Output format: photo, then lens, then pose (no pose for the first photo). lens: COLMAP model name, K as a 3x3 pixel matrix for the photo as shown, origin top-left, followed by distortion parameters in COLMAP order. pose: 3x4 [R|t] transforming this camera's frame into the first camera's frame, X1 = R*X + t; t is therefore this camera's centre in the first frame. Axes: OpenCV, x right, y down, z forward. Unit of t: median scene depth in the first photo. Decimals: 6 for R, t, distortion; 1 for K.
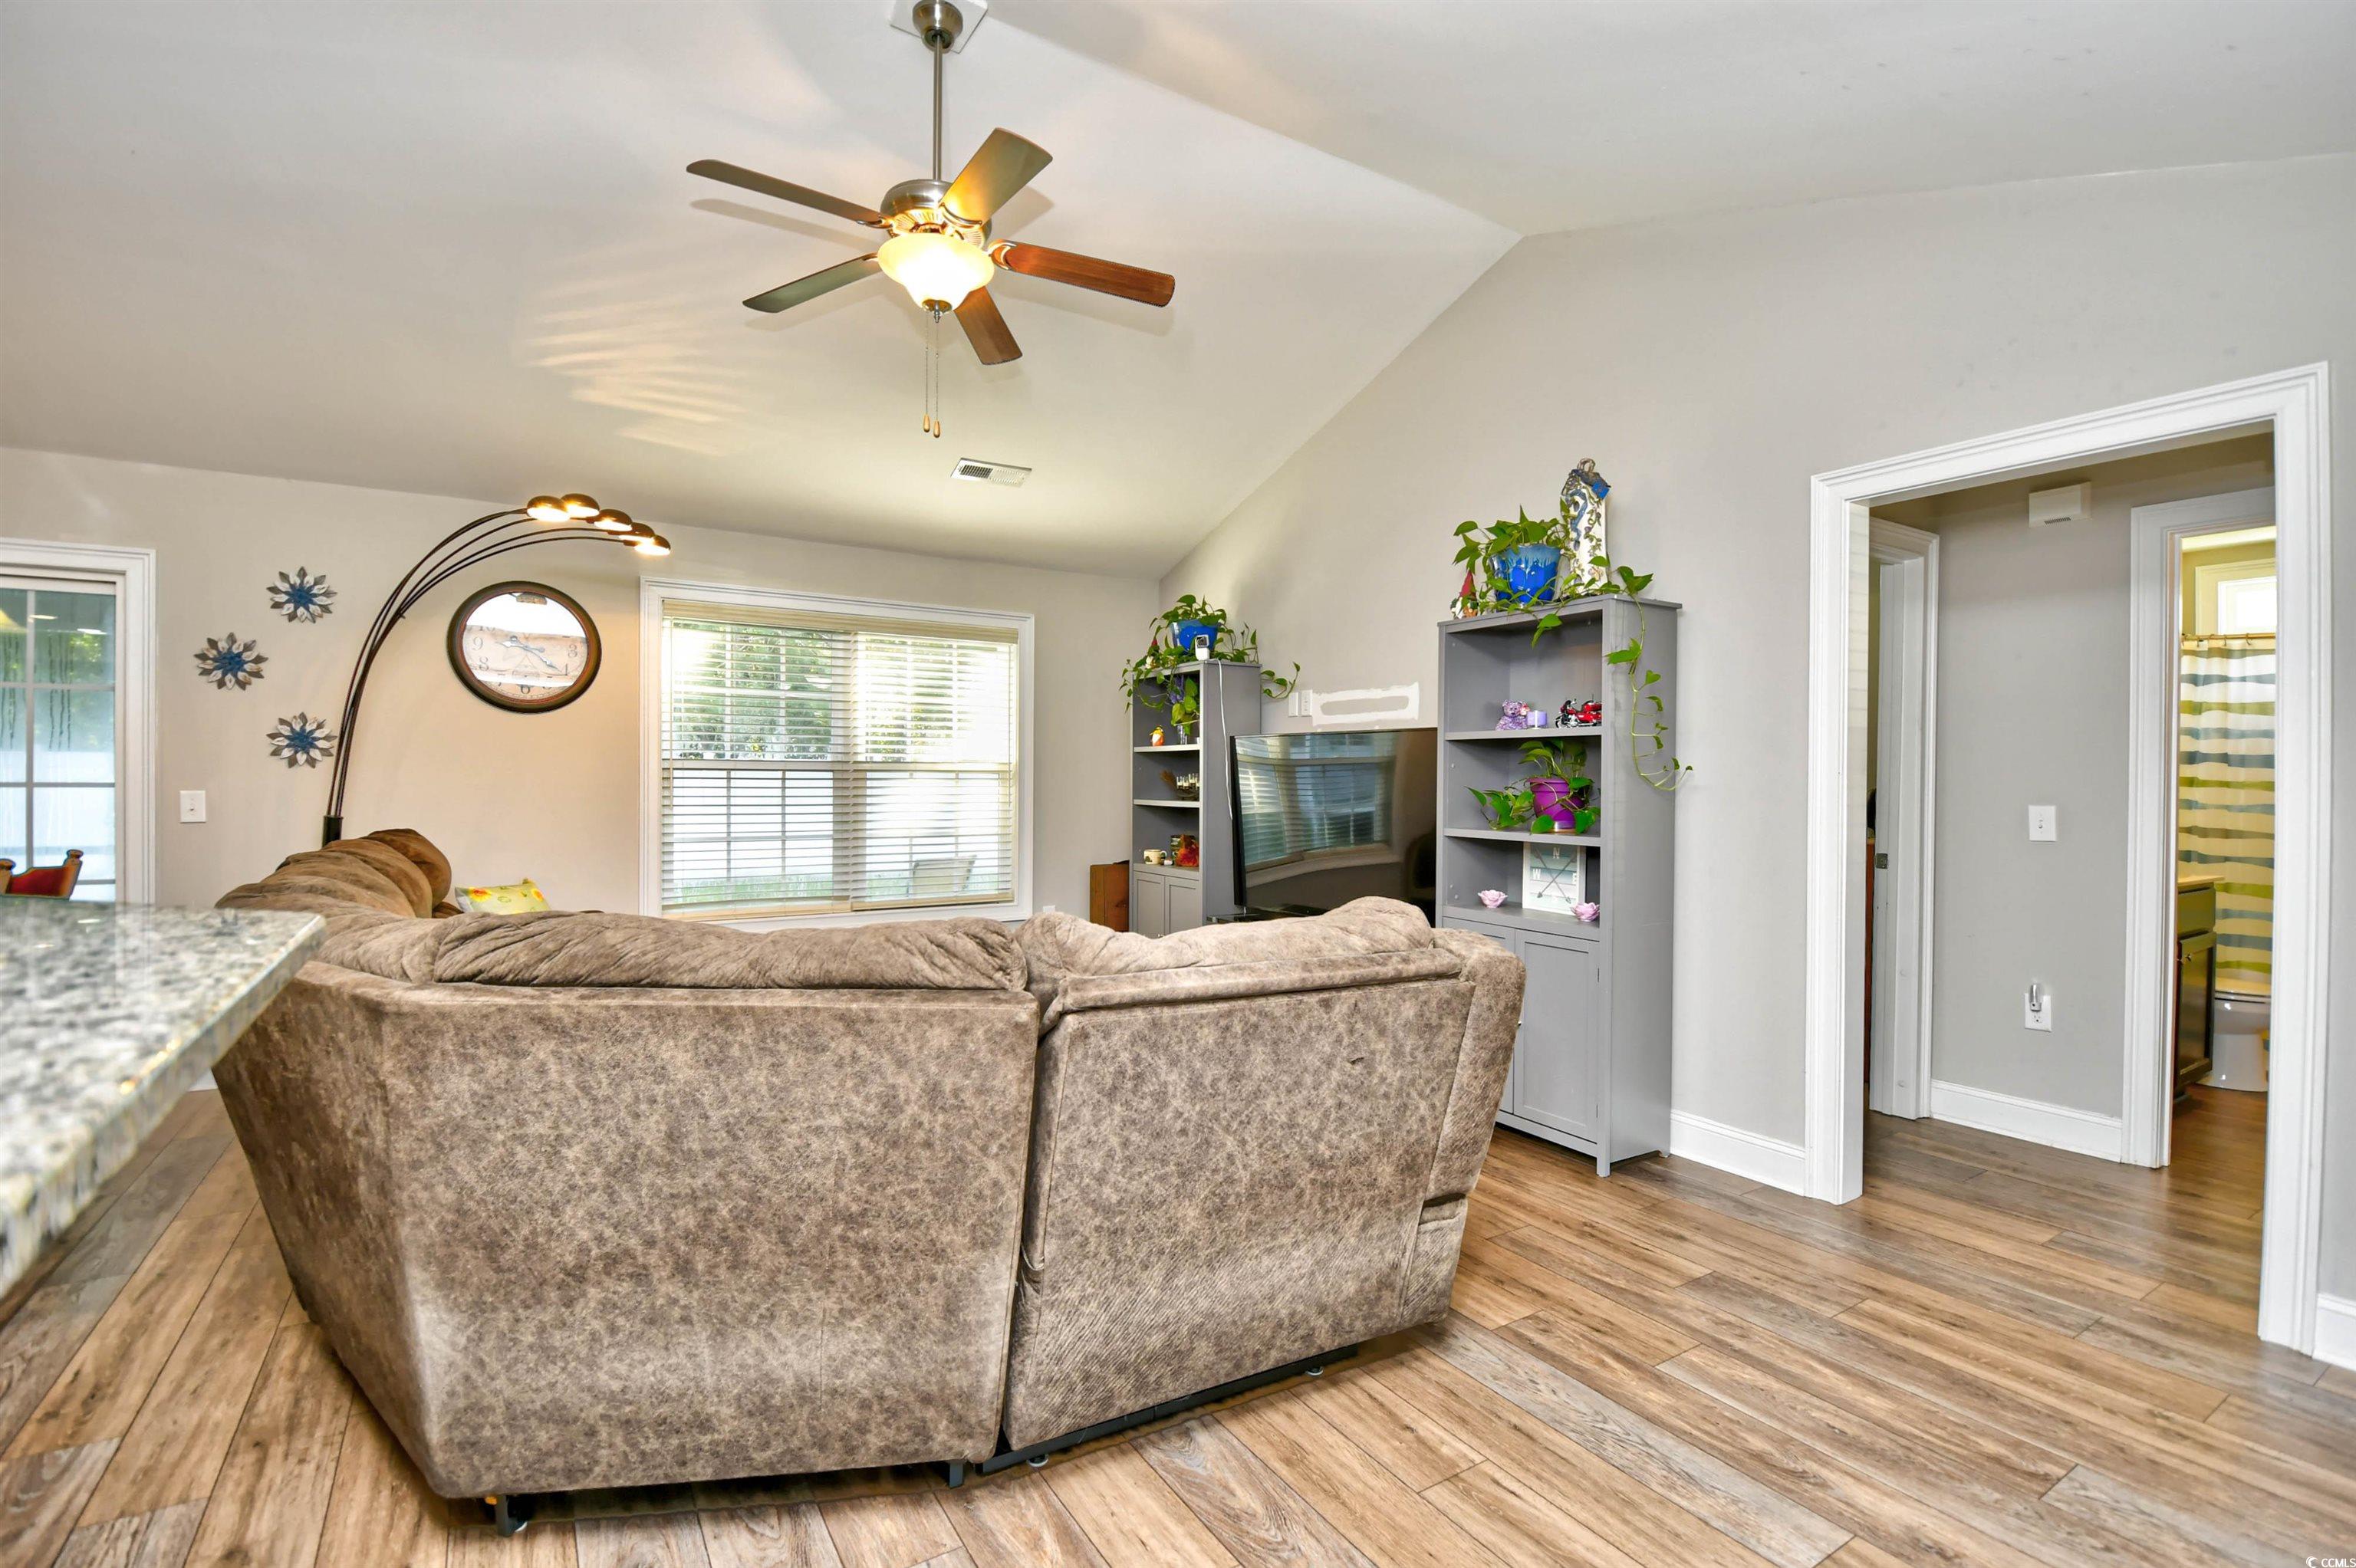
lens RADIAL K [[1063.8, 0, 1178.0], [0, 1063.8, 784.0], [0, 0, 1]] dist [-0.013062, -0.000402]
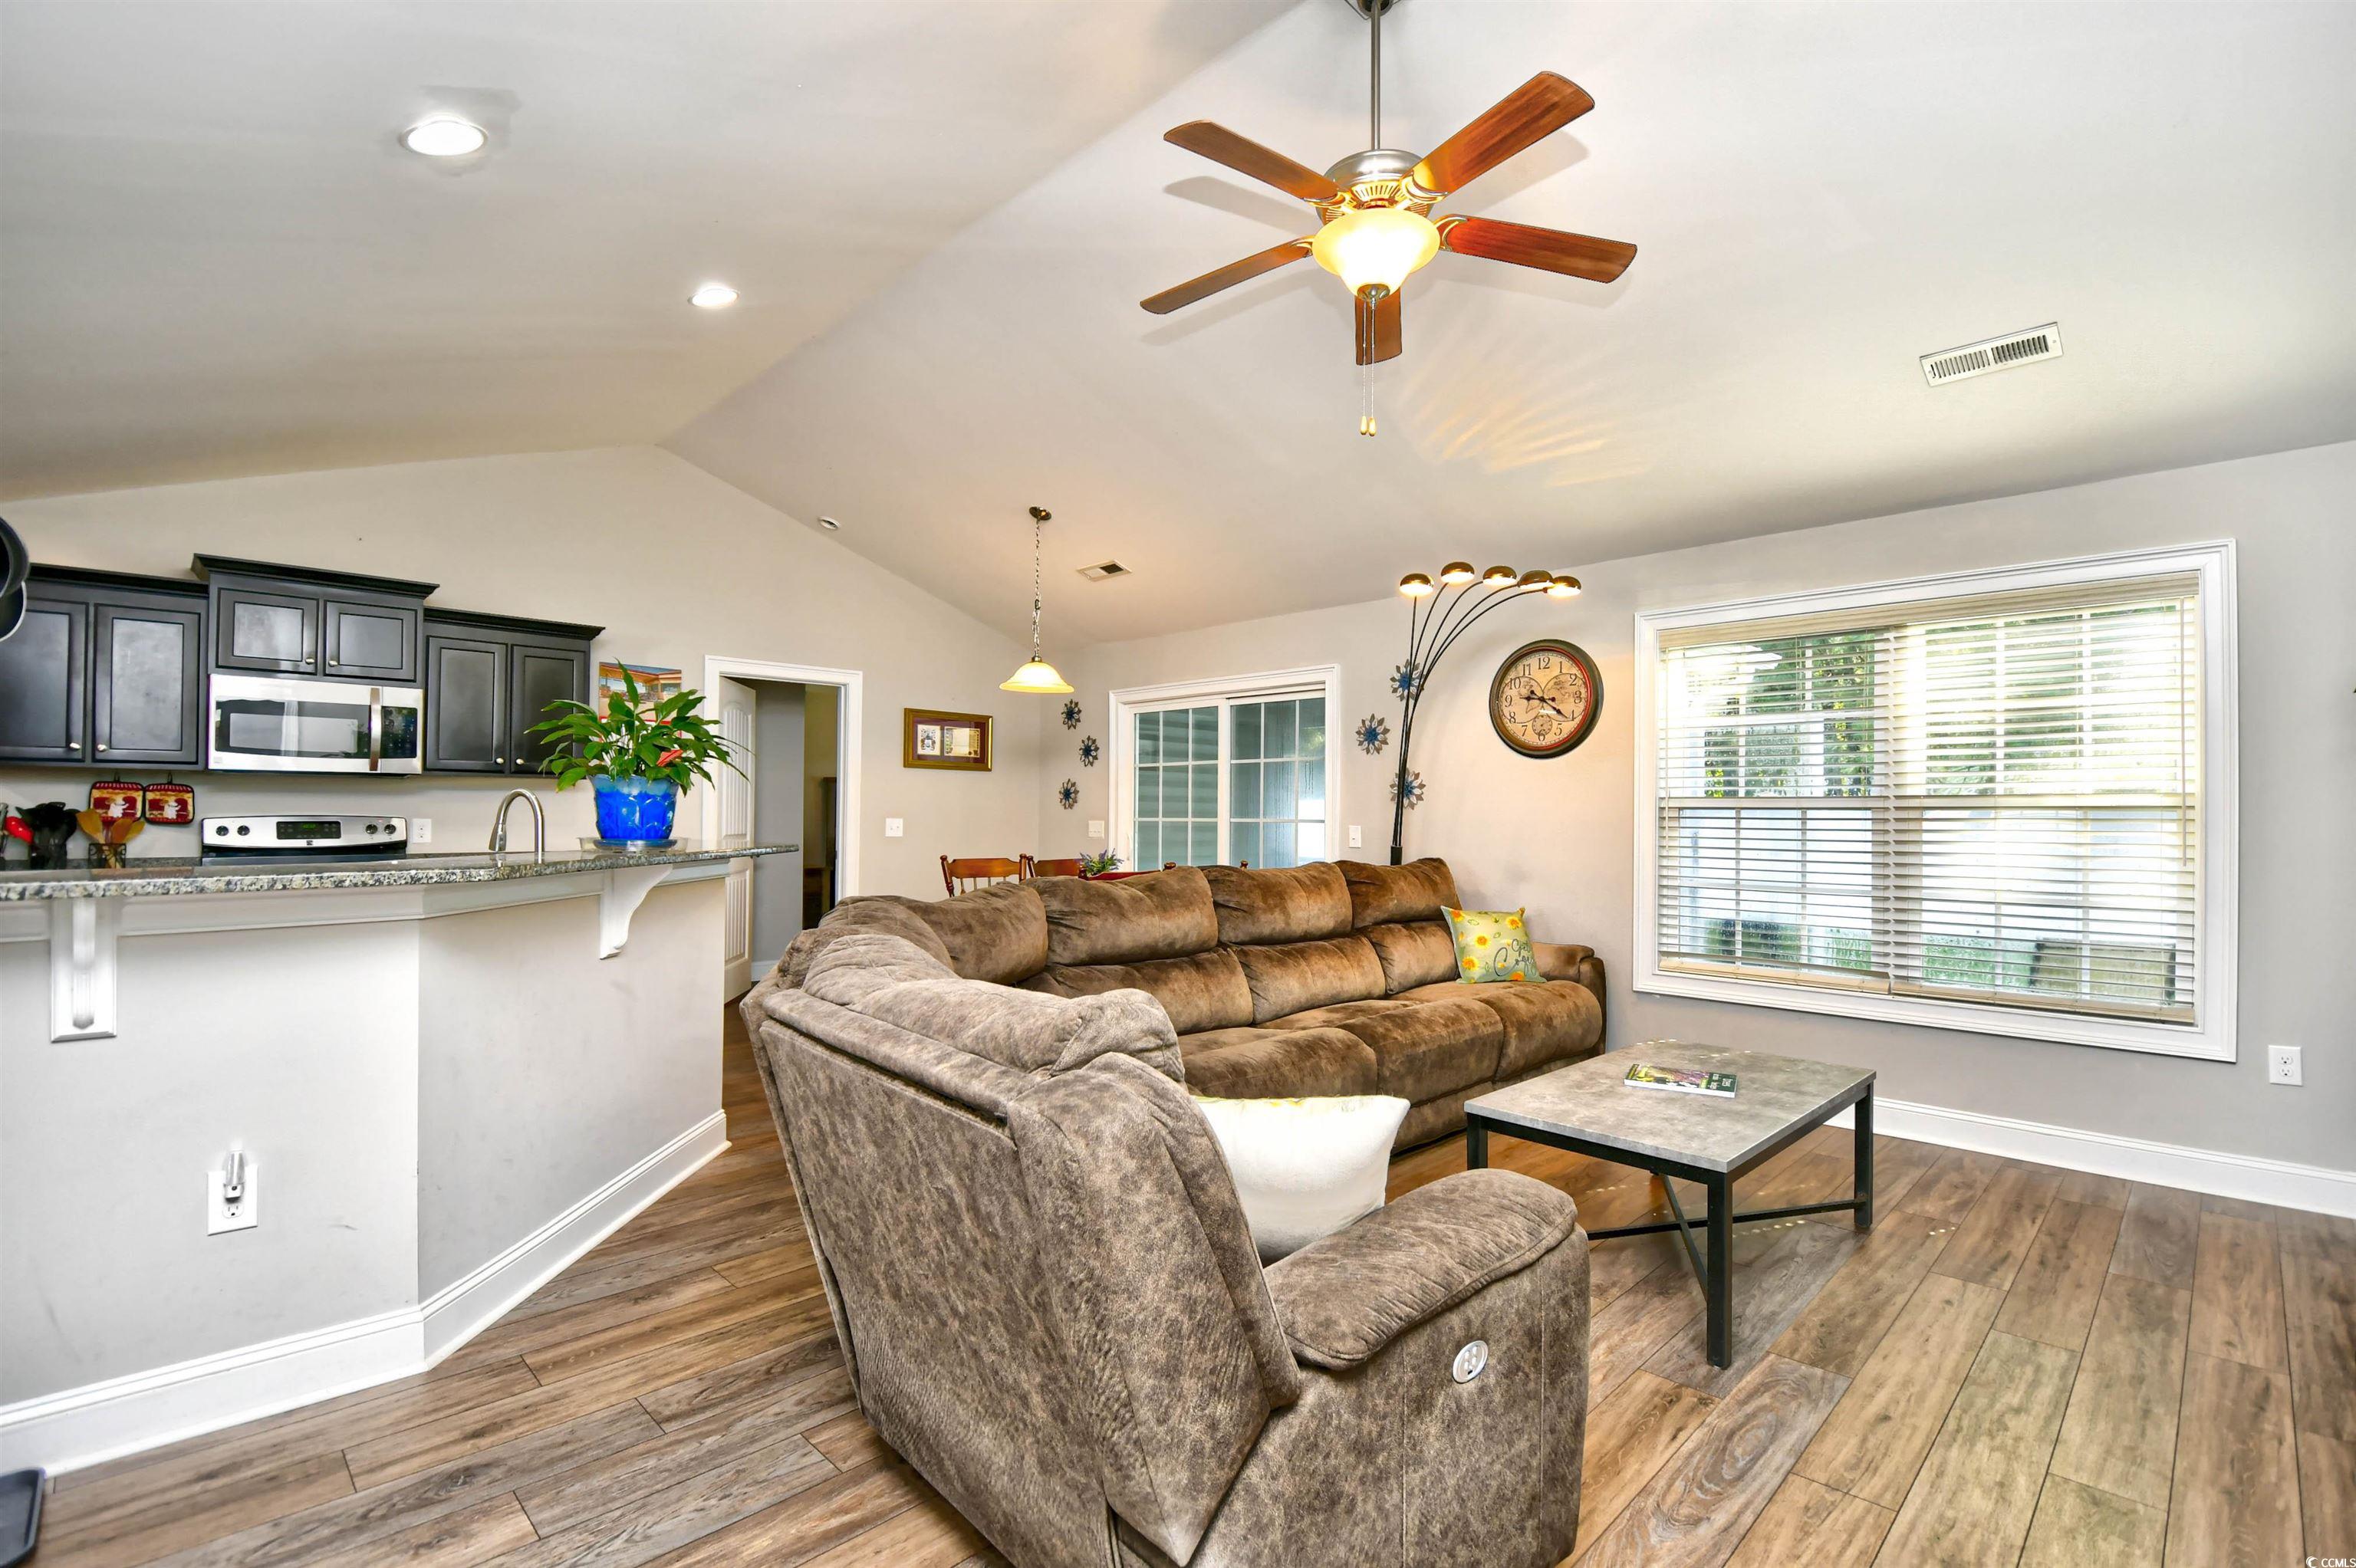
lens RADIAL K [[1049.0, 0, 1178.5], [0, 1049.0, 800.7], [0, 0, 1]] dist [0.002710, -0.000036]
pose [[0.205310, -0.014480, -0.978590, 0.425745], [-0.008910, 0.999821, -0.016663, -0.001481], [0.978656, 0.012140, 0.205145, 0.459060]]
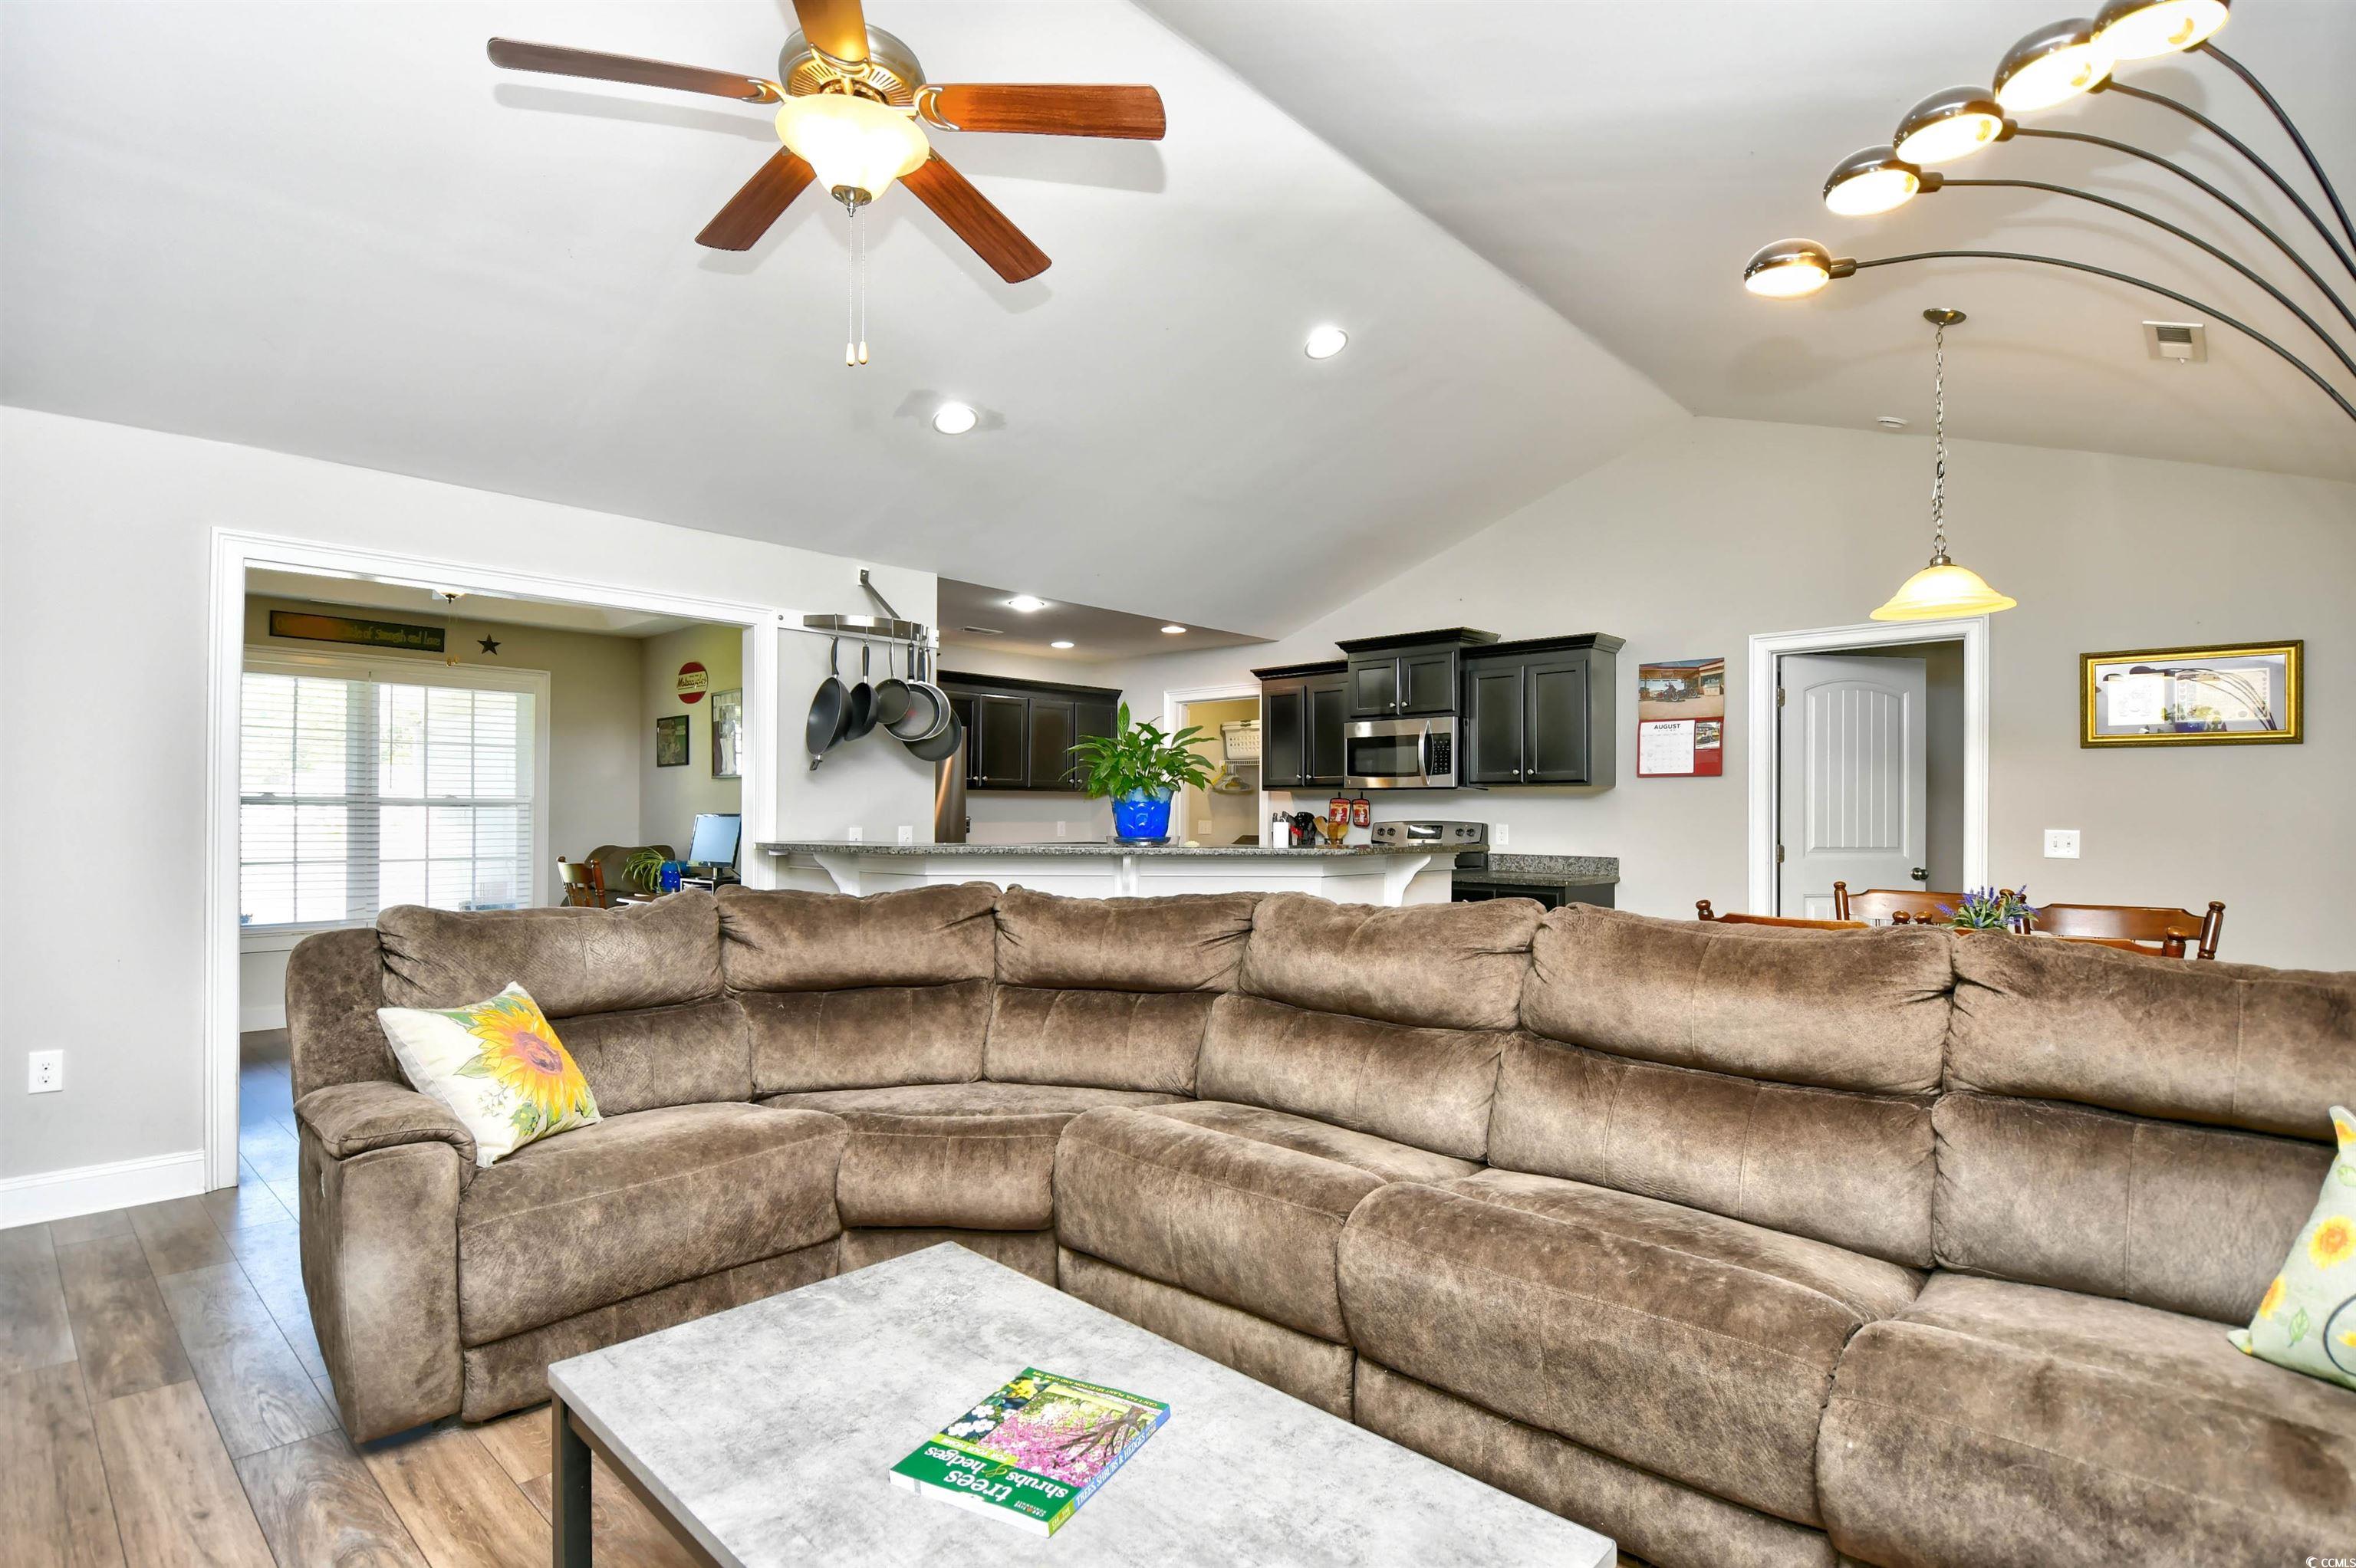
lens RADIAL K [[1133.8, 0, 1177.0], [0, 1133.8, 815.3], [0, 0, 1]] dist [0.001064, 0.000053]
pose [[-0.966816, -0.005986, -0.255402, -0.156767], [-0.007634, 0.999956, 0.005462, -0.010728], [0.255358, 0.007230, -0.966820, 1.267497]]
